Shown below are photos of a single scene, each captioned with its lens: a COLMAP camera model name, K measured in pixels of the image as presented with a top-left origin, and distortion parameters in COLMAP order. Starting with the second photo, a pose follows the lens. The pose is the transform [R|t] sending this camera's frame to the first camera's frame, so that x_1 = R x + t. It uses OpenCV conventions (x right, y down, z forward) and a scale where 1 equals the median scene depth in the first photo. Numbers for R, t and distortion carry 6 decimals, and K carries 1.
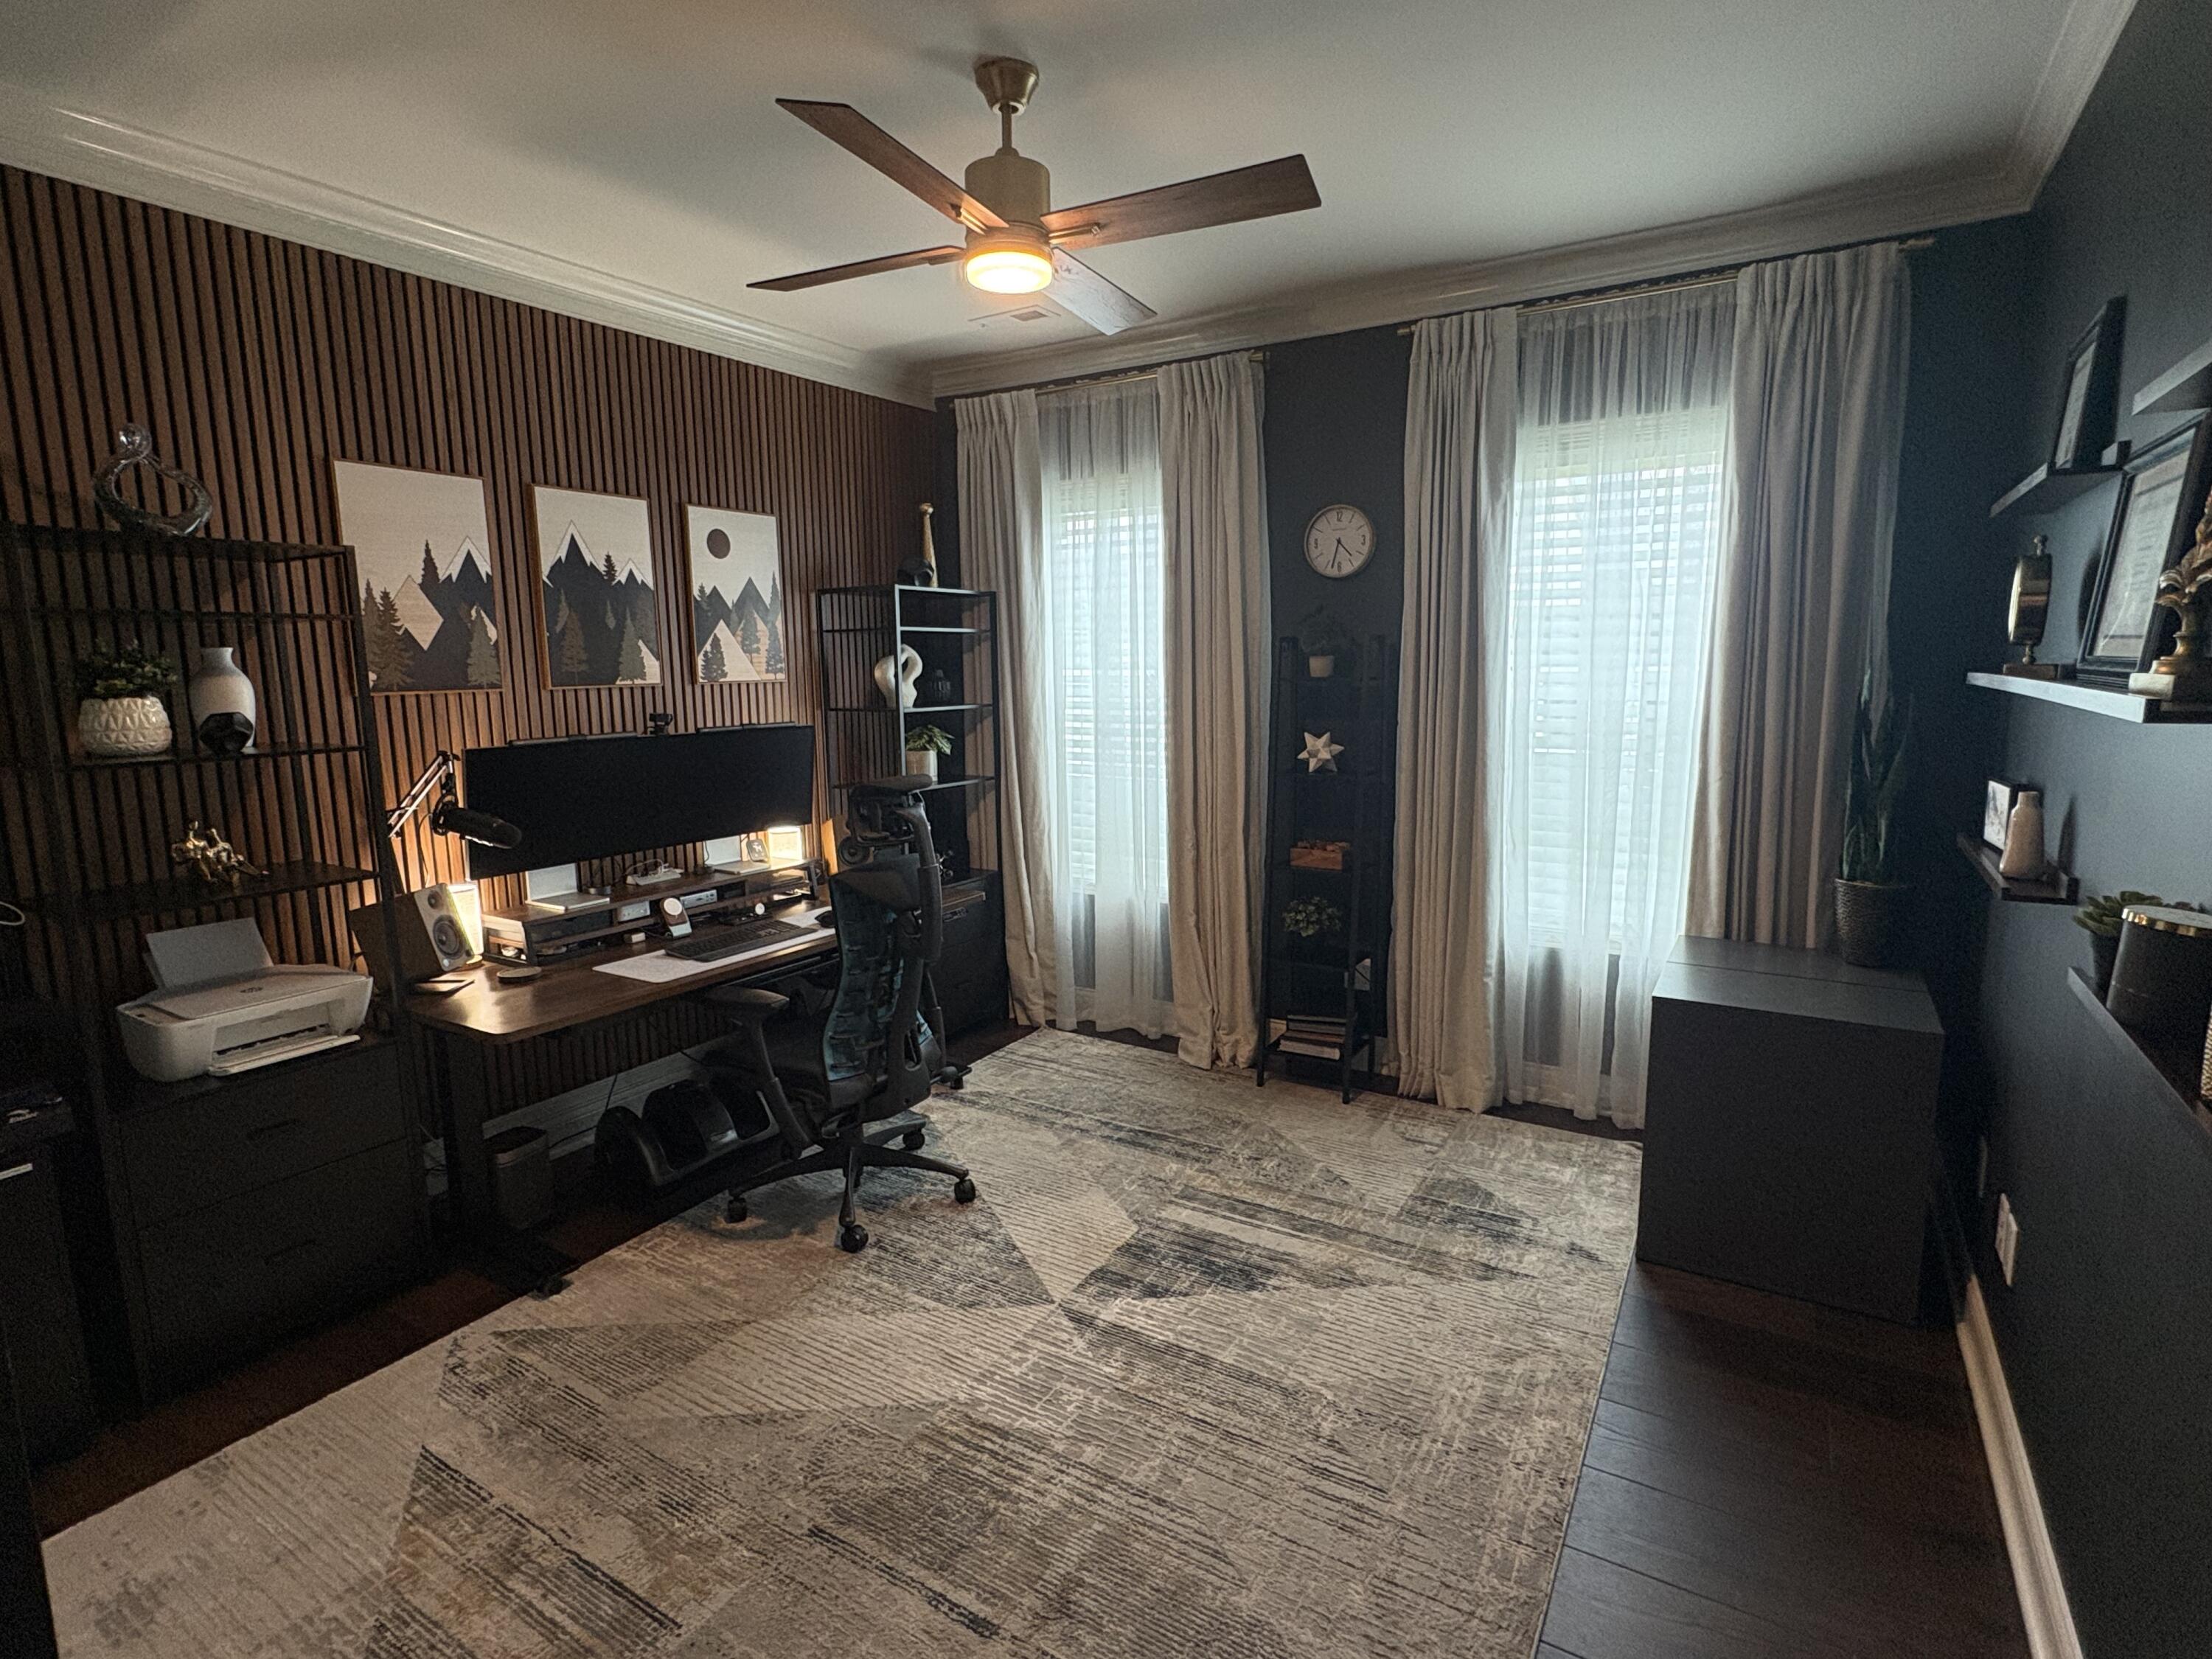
lens RADIAL K [[1108.1, 0, 1106.0], [0, 1108.1, 829.5], [0, 0, 1]] dist [-0.001061, 0.000595]
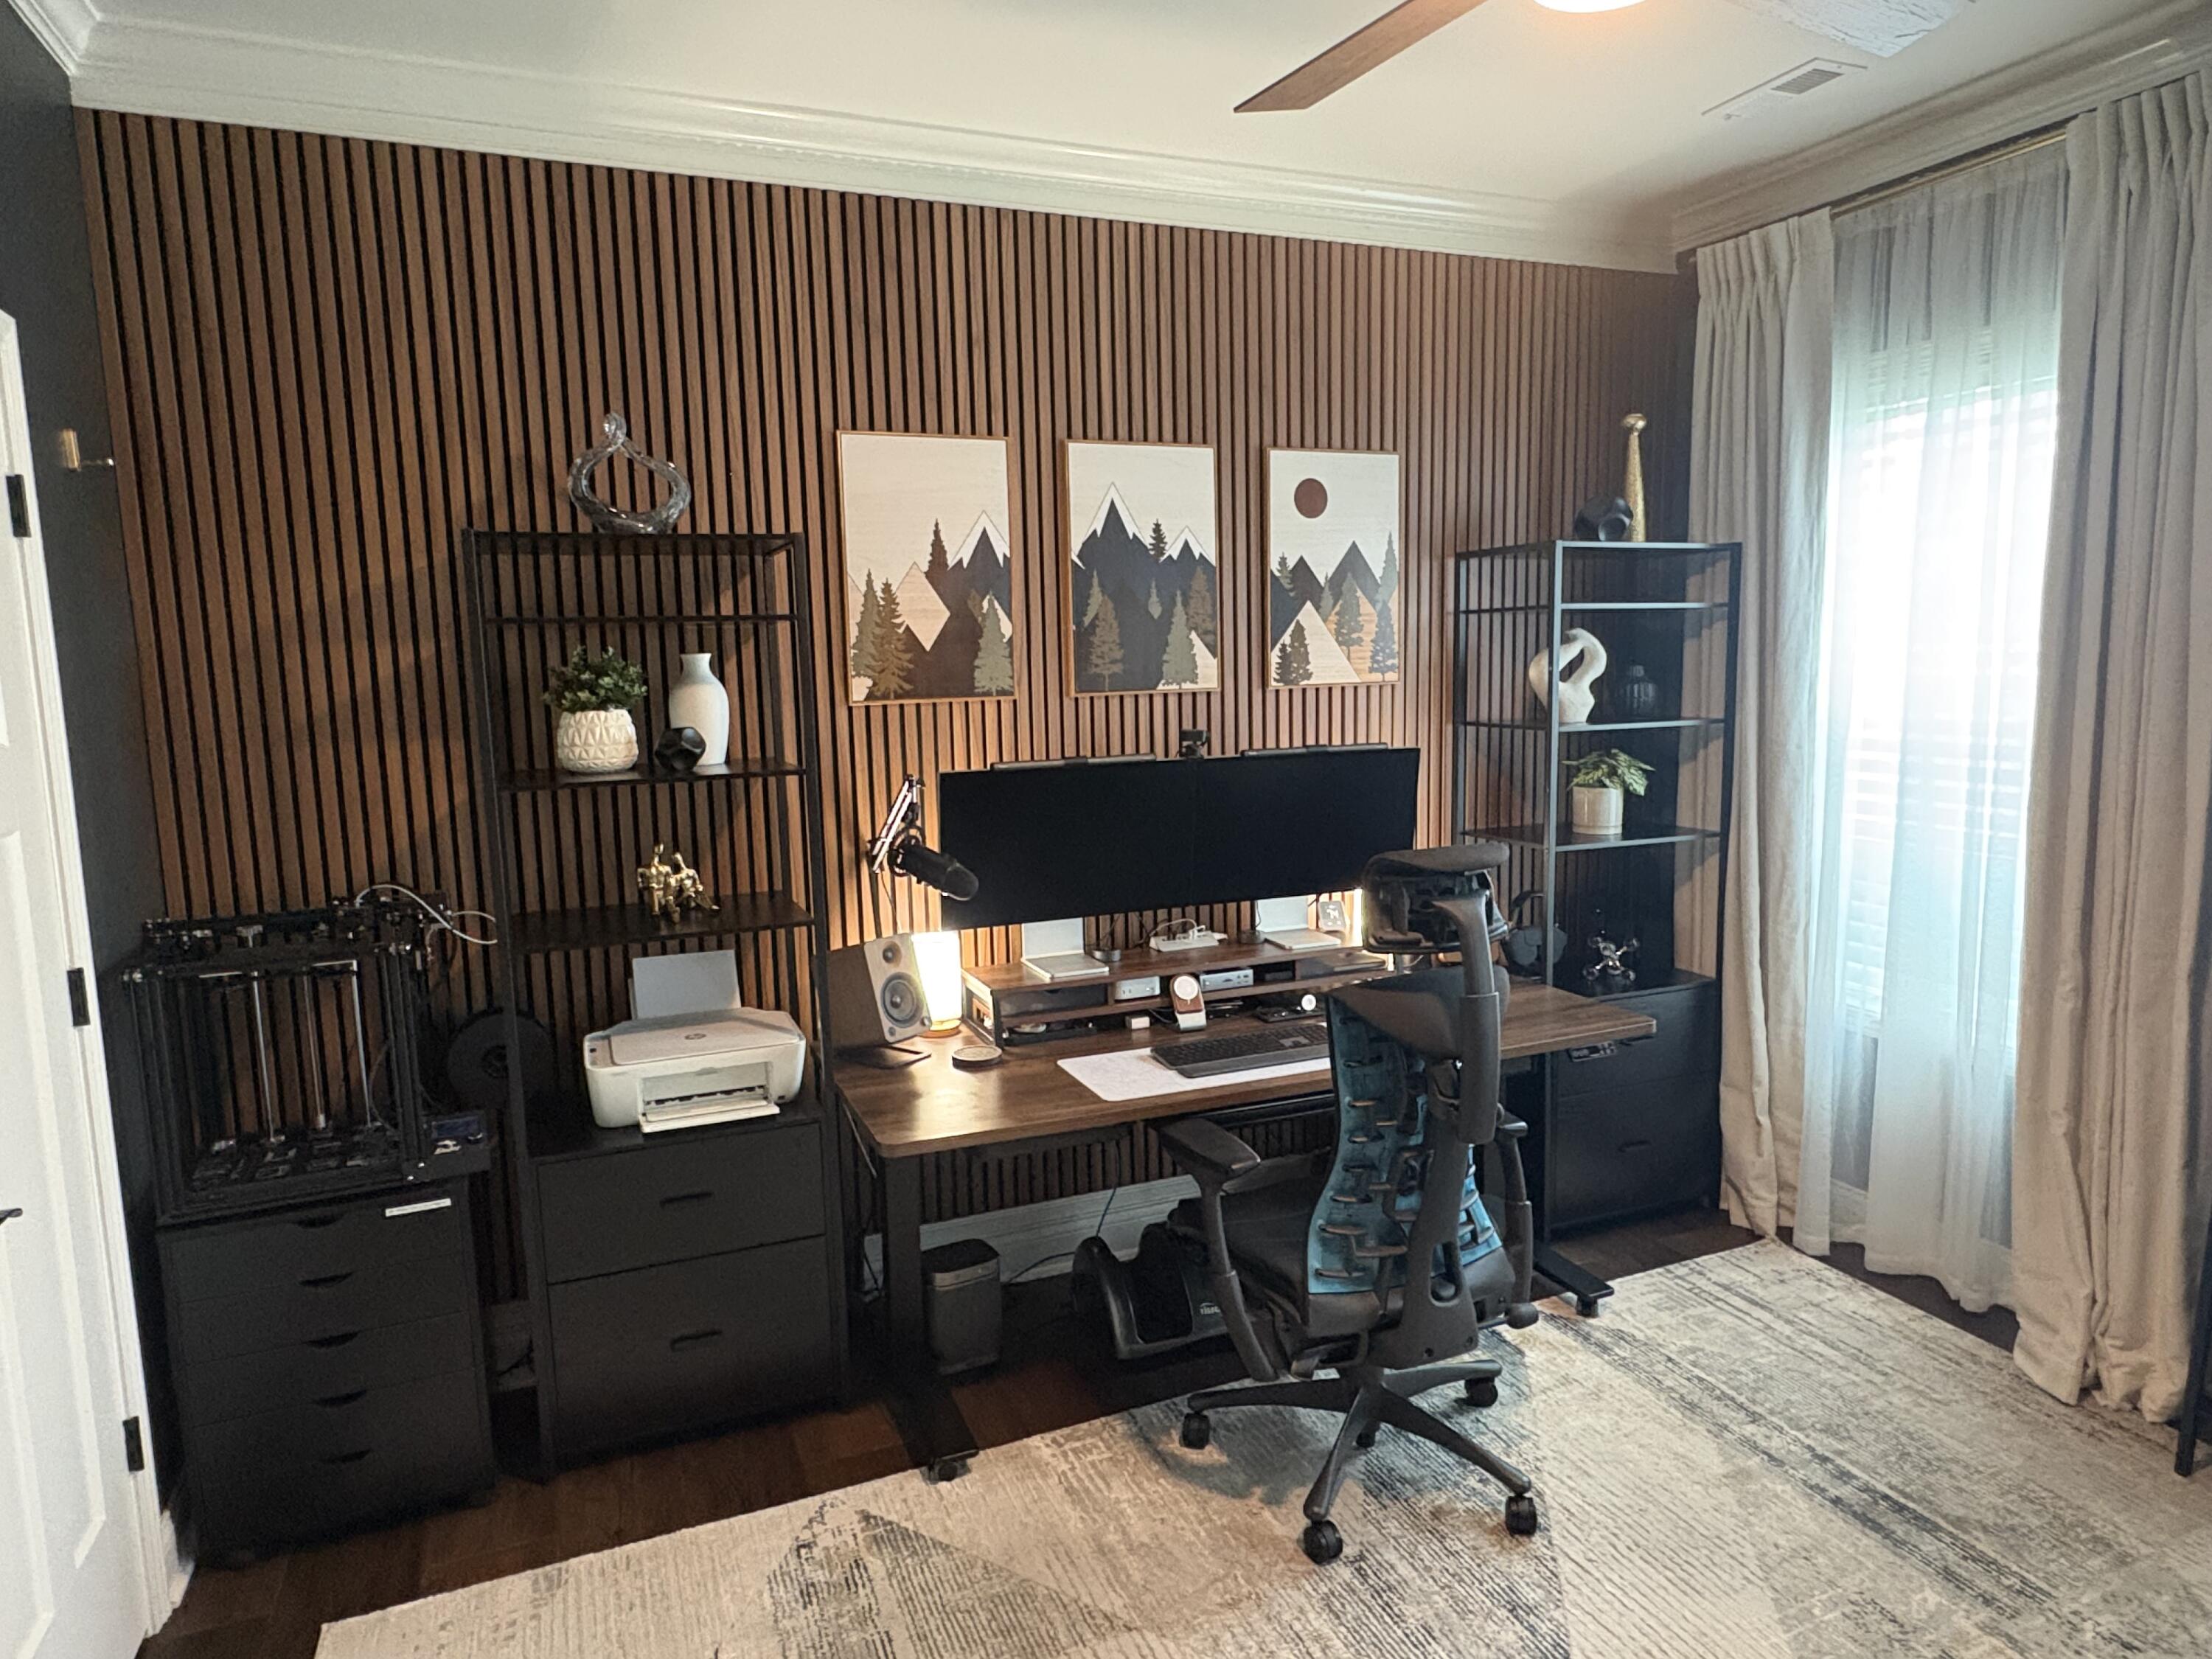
lens RADIAL K [[1348.0, 0, 1107.8], [0, 1348.0, 838.2], [0, 0, 1]] dist [-0.003977, 0.002914]
pose [[0.812371, 0.074374, -0.578379, 0.086228], [-0.076236, 0.996866, 0.021109, -0.046661], [0.578136, 0.026945, 0.815495, 0.223679]]
